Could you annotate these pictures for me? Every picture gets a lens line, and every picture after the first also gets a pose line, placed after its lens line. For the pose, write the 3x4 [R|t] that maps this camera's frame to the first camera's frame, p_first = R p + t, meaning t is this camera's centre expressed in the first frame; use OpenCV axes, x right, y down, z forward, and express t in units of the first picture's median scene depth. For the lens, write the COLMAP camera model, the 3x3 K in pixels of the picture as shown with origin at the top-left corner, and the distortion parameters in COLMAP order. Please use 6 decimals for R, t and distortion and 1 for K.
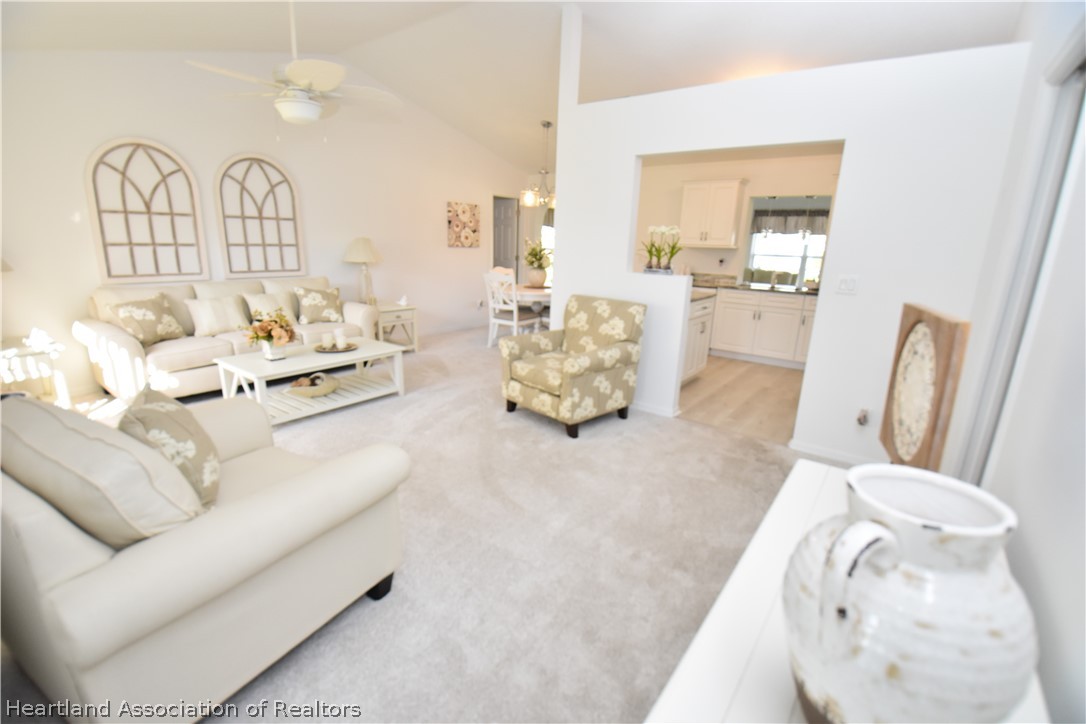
lens RADIAL K [[482.4, 0, 544.0], [0, 482.4, 361.8], [0, 0, 1]] dist [-0.019930, -0.005671]
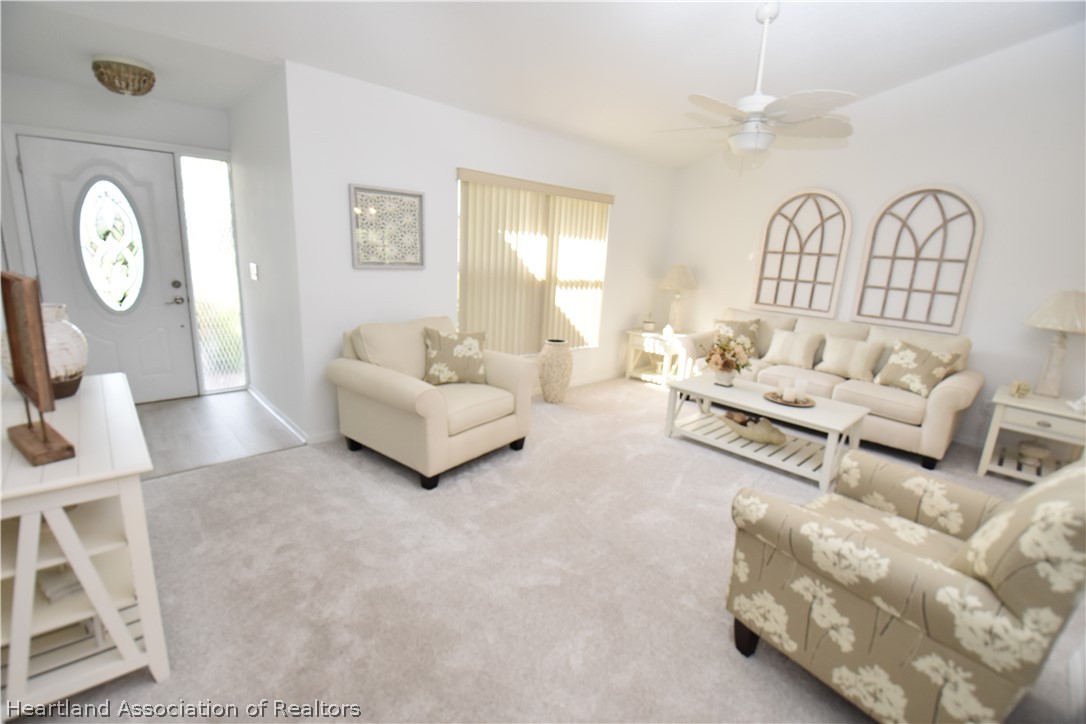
lens RADIAL K [[482.4, 0, 543.3], [0, 482.4, 362.5], [0, 0, 1]] dist [-0.019930, -0.005671]
pose [[-0.156394, 0.179455, -0.971255, 0.417822], [-0.298233, 0.928877, 0.219647, -0.135846], [0.941593, 0.324012, -0.091752, 0.591627]]
